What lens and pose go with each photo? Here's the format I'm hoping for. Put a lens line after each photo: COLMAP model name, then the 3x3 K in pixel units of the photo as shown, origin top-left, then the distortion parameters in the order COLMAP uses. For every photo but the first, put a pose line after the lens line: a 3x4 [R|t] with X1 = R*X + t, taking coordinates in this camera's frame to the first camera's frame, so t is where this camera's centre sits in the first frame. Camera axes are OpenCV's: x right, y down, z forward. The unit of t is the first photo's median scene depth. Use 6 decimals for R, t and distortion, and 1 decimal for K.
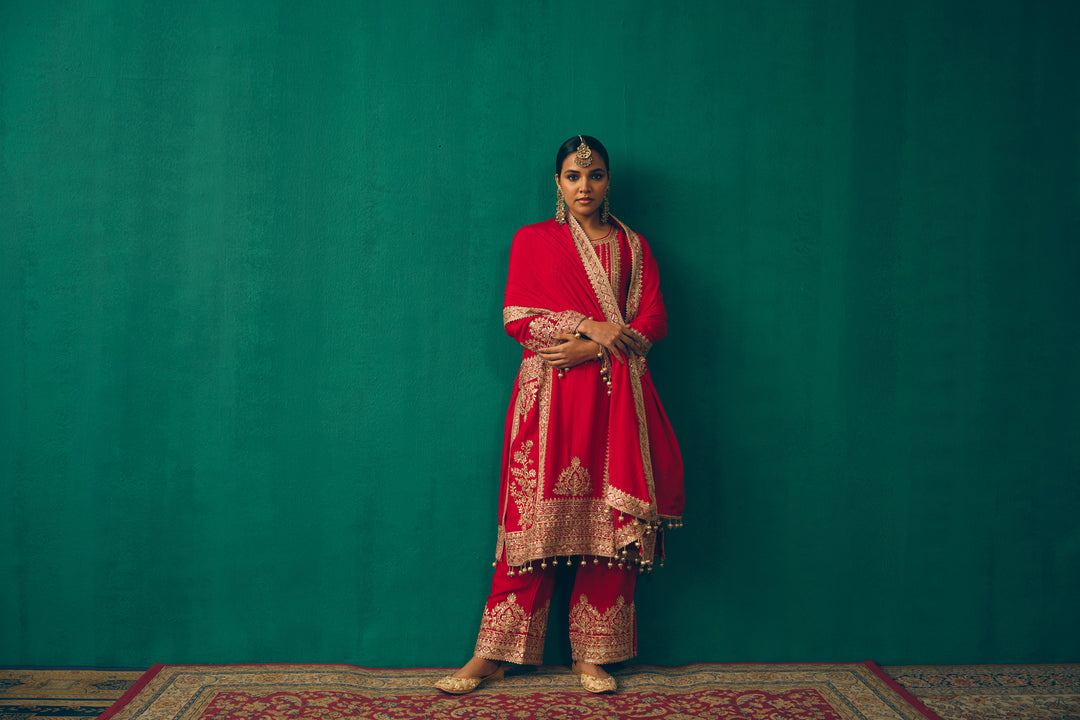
lens RADIAL K [[1014.2, 0, 540.0], [0, 1014.2, 360.0], [0, 0, 1]] dist [-0.039618, 0.001335]
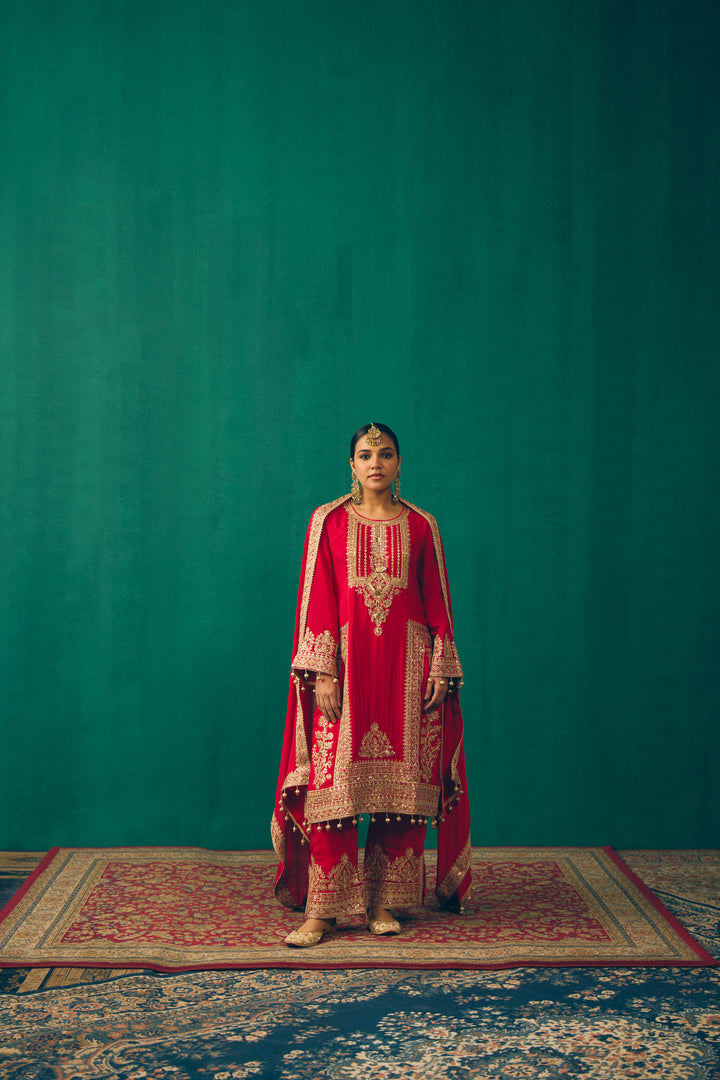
lens RADIAL K [[1540.7, 0, 360.0], [0, 1540.7, 540.0], [0, 0, 1]] dist [-0.031120, 0.184241]
pose [[0.999887, -0.005184, -0.014107, 0.045758], [0.005294, 0.999955, 0.007830, -0.109265], [0.014065, -0.007904, 0.999870, -0.986962]]
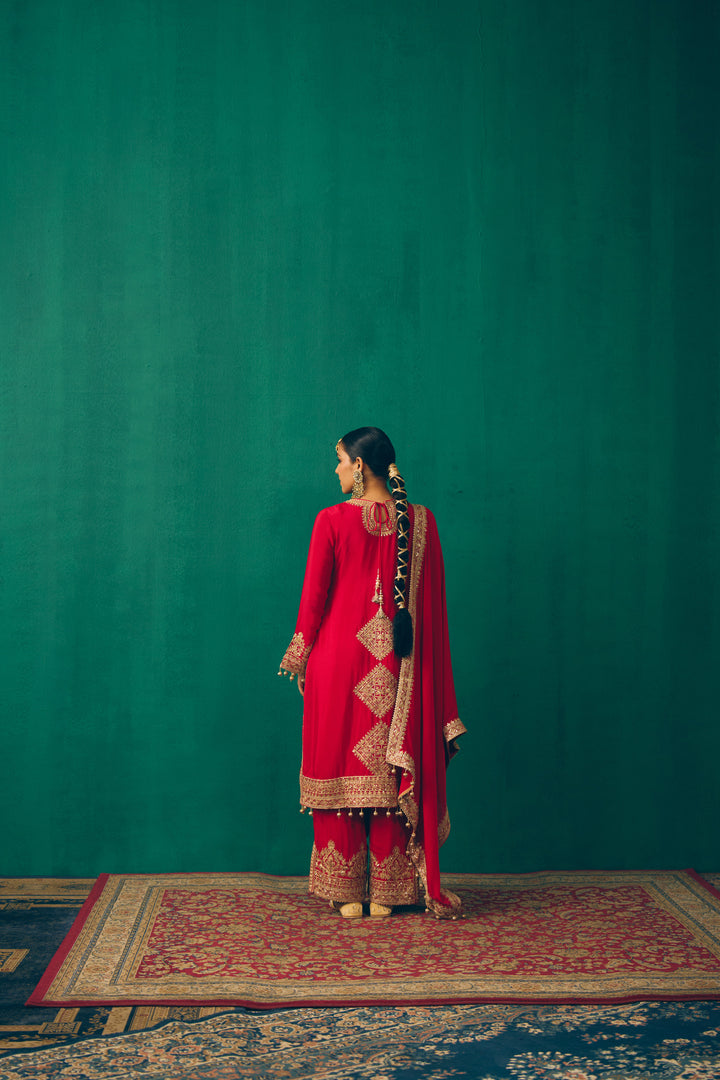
lens RADIAL K [[1540.7, 0, 360.0], [0, 1540.7, 540.0], [0, 0, 1]] dist [-0.031120, 0.184241]
pose [[0.999956, -0.006843, 0.006350, -0.079263], [0.006894, 0.999944, -0.008089, -0.084506], [-0.006294, 0.008133, 0.999947, -0.870066]]
